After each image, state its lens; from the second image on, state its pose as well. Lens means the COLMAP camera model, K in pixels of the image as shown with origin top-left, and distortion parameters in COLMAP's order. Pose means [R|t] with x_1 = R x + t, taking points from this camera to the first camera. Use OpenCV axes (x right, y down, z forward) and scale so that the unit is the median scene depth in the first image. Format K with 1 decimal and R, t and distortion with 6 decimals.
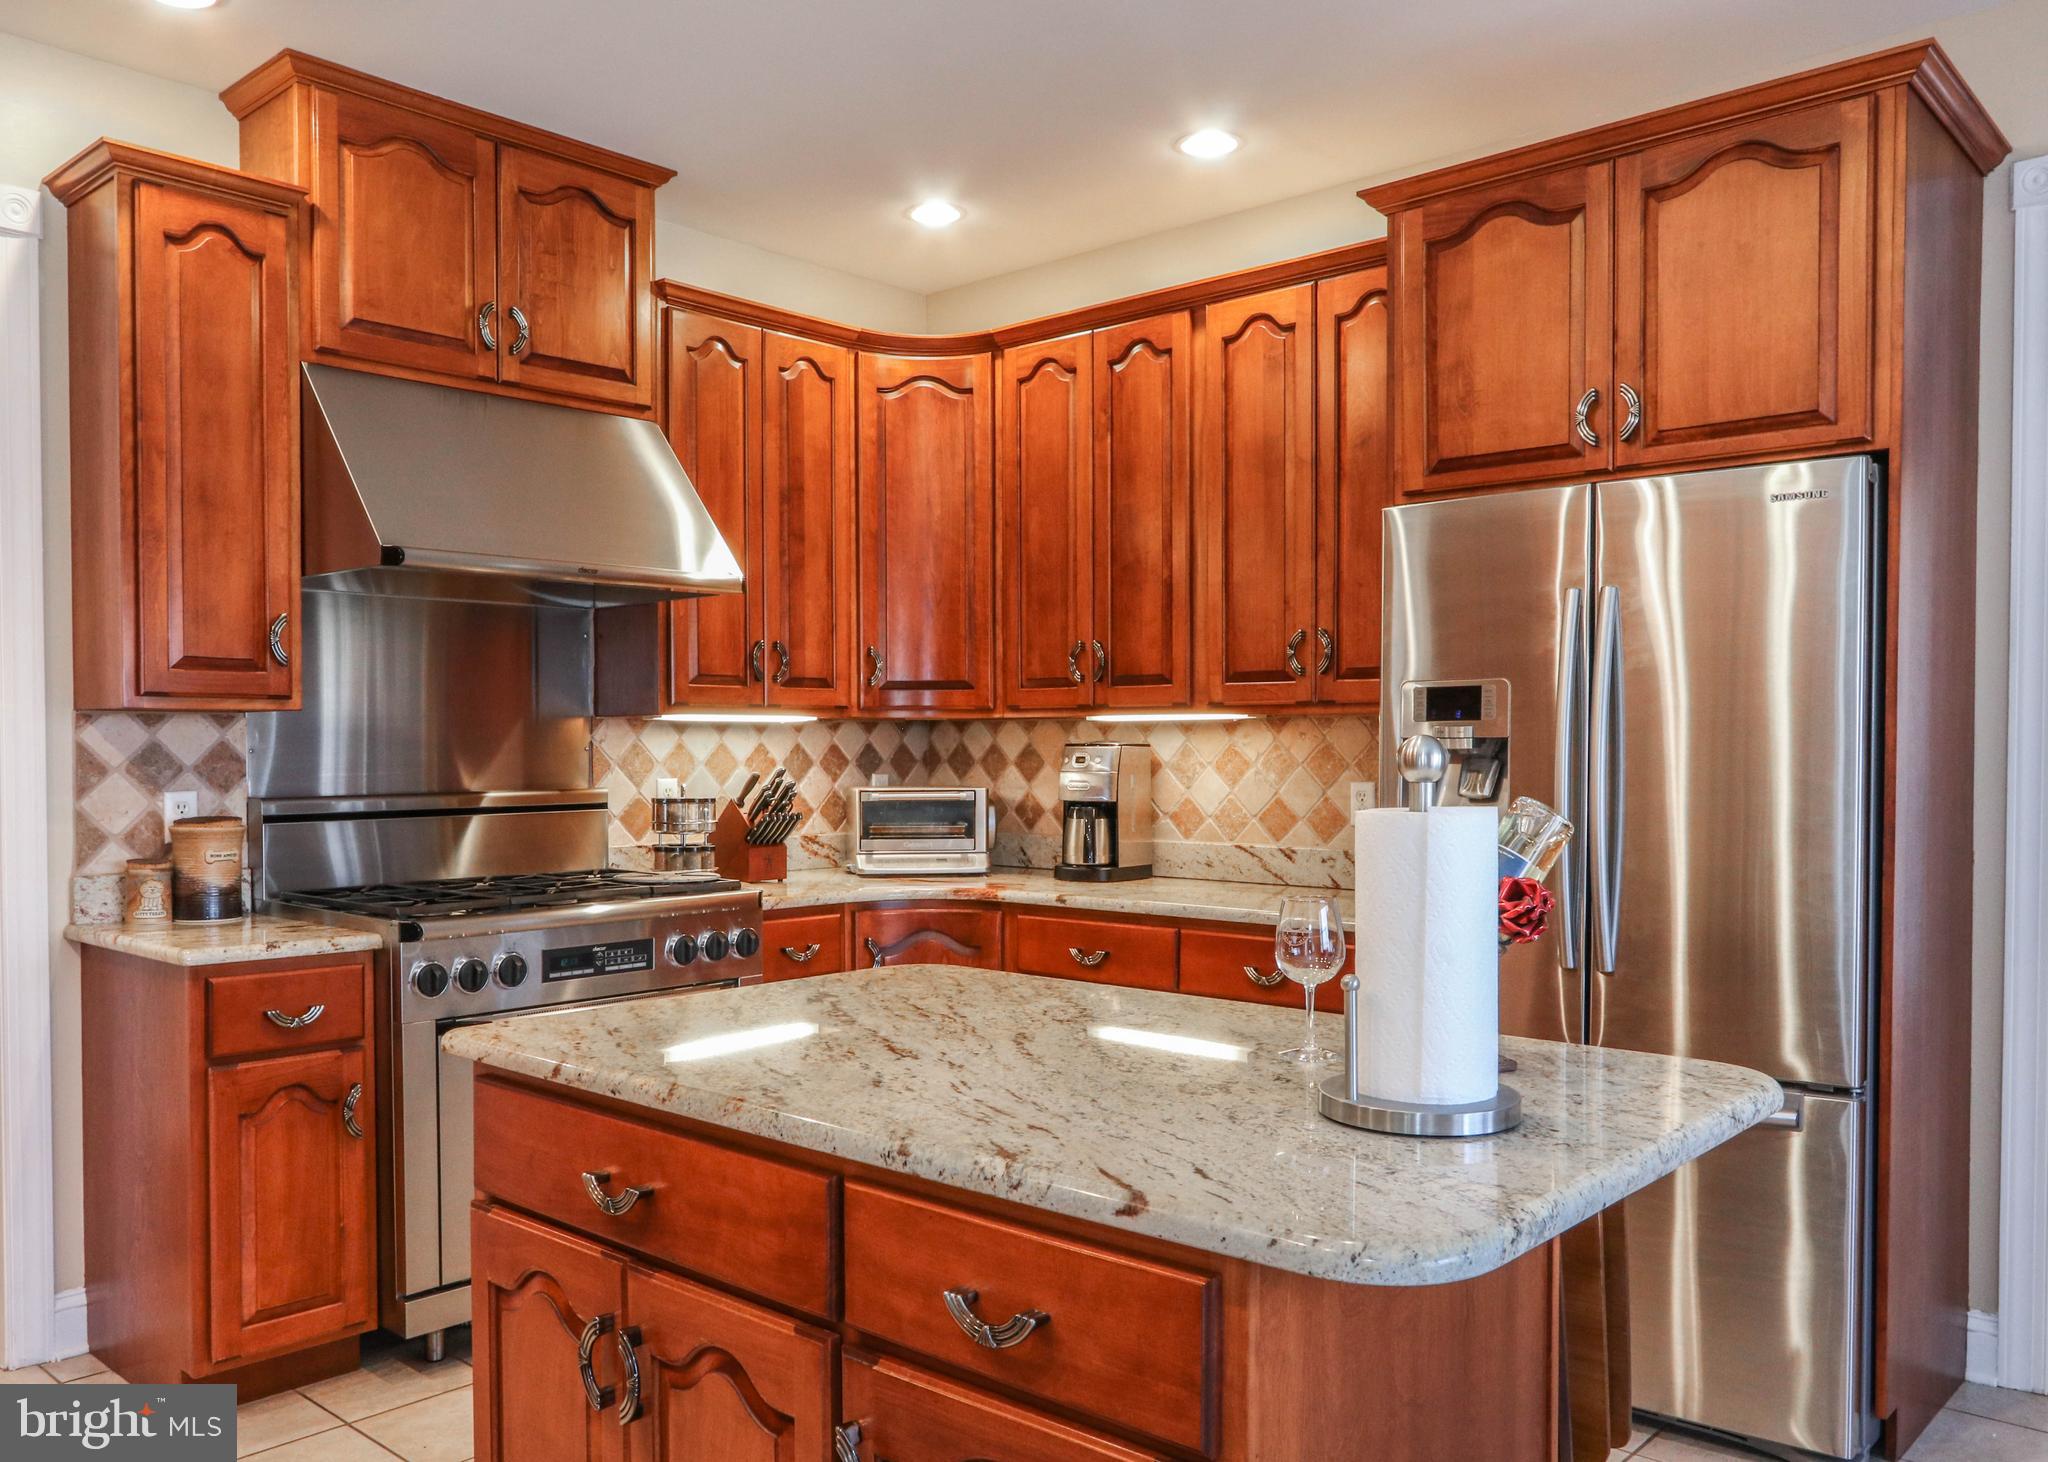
lens RADIAL K [[1593.4, 0, 968.6], [0, 1593.4, 774.0], [0, 0, 1]] dist [-0.000712, 0.004829]
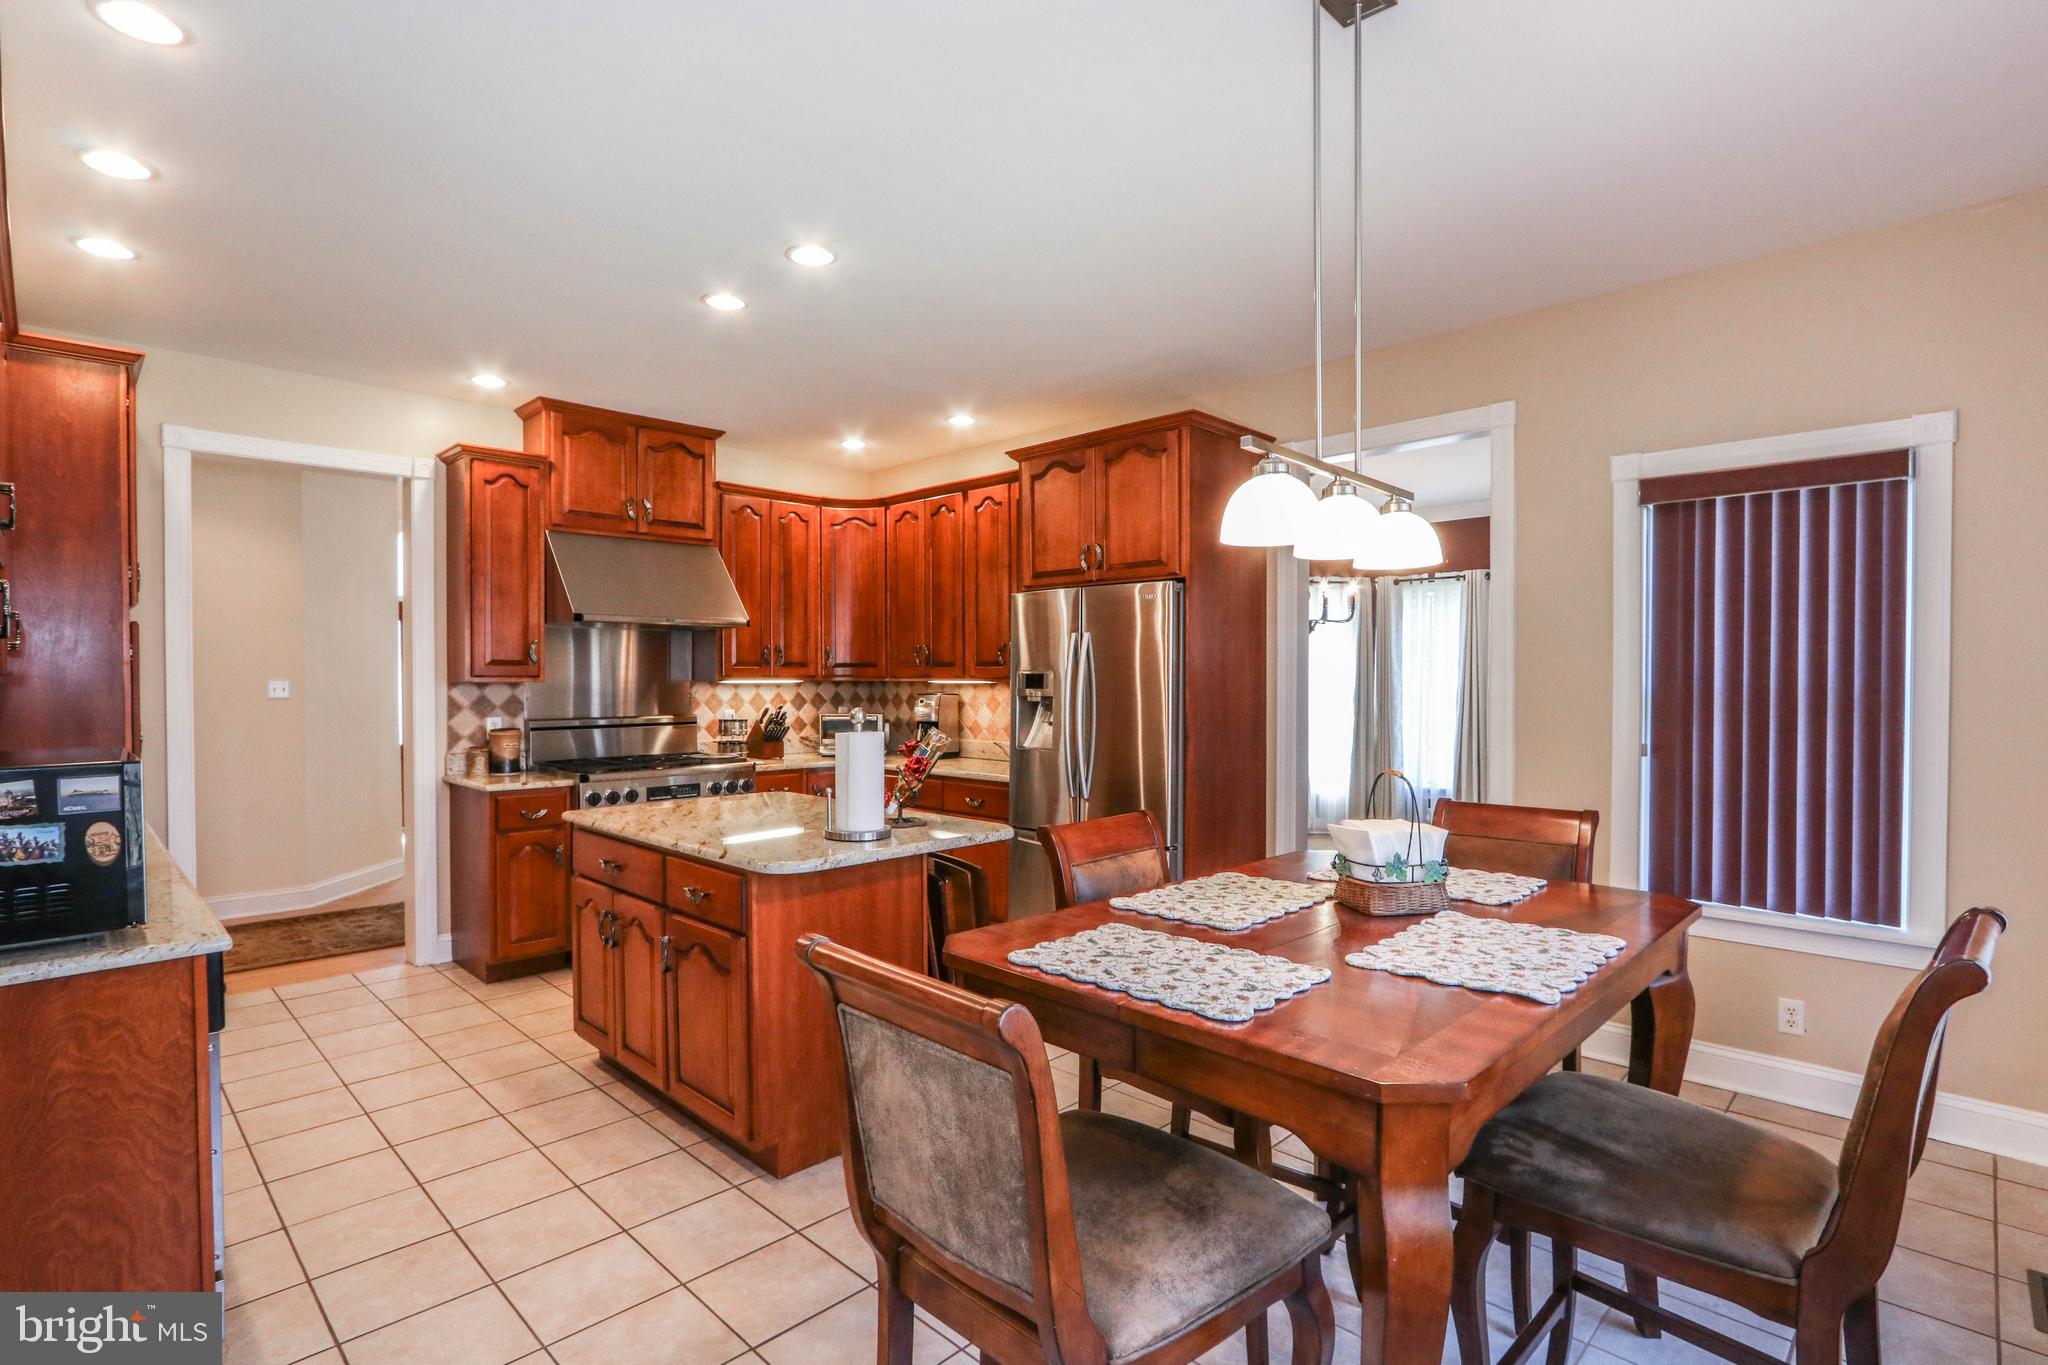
lens RADIAL K [[986.3, 0, 991.9], [0, 986.3, 685.8], [0, 0, 1]] dist [-0.002120, -0.000400]
pose [[0.998872, 0.001497, -0.047457, 0.283677], [-0.001972, 0.999948, -0.009974, -0.021235], [0.047440, 0.010056, 0.998823, -0.374962]]
